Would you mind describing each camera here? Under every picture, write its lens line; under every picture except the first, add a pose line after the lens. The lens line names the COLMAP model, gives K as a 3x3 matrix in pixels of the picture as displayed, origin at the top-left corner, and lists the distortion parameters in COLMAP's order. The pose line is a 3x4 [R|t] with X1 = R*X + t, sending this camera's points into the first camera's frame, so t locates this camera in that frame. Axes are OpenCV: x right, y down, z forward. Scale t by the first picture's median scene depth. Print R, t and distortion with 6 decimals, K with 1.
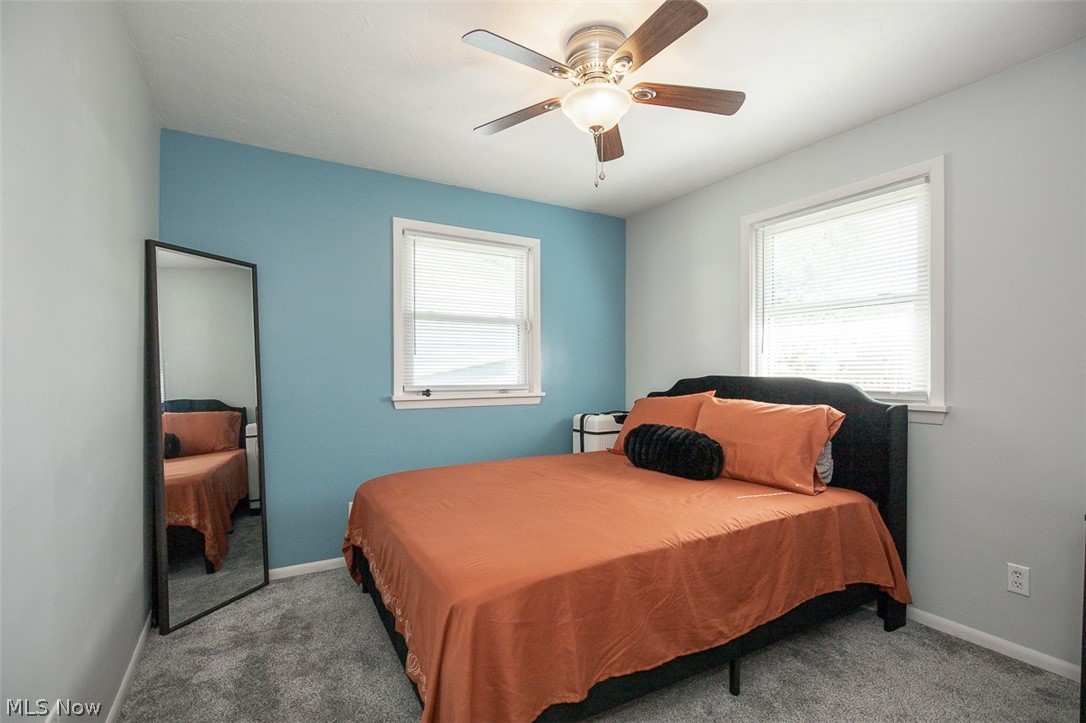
lens RADIAL K [[503.4, 0, 545.4], [0, 503.4, 361.0], [0, 0, 1]] dist [-0.003070, -0.000769]
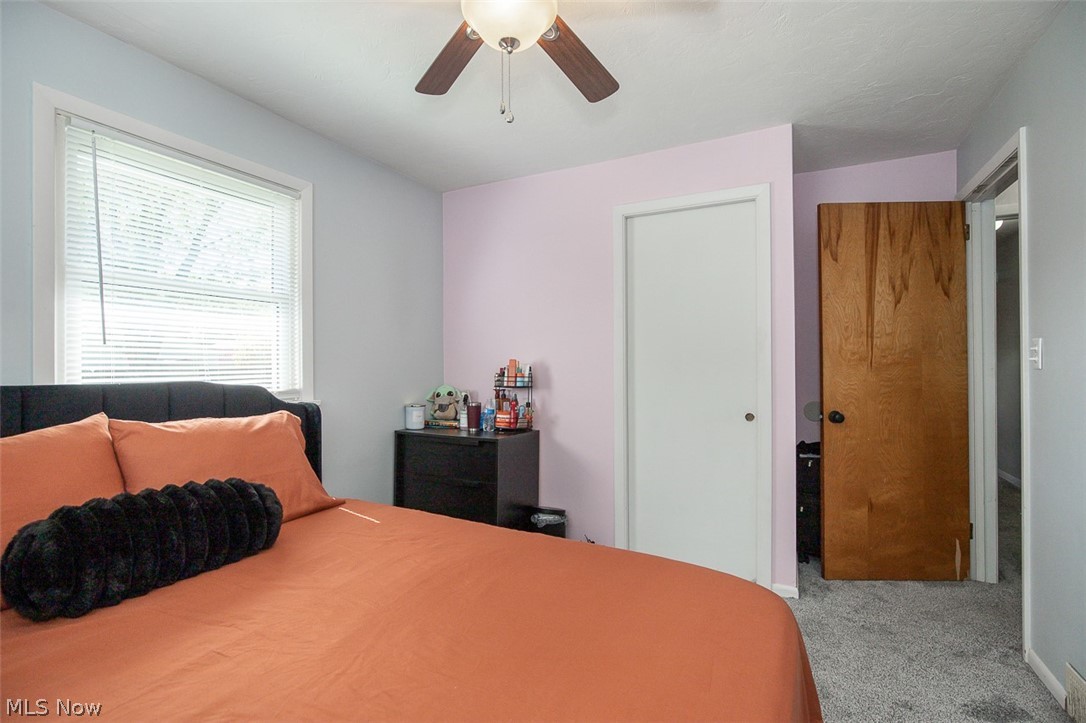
lens RADIAL K [[488.5, 0, 541.1], [0, 488.5, 345.4], [0, 0, 1]] dist [-0.002703, -0.000425]
pose [[-0.524174, 0.027571, 0.851165, -0.371685], [-0.015450, 0.999003, -0.041874, 0.002420], [-0.851471, -0.035100, -0.523225, 0.961379]]
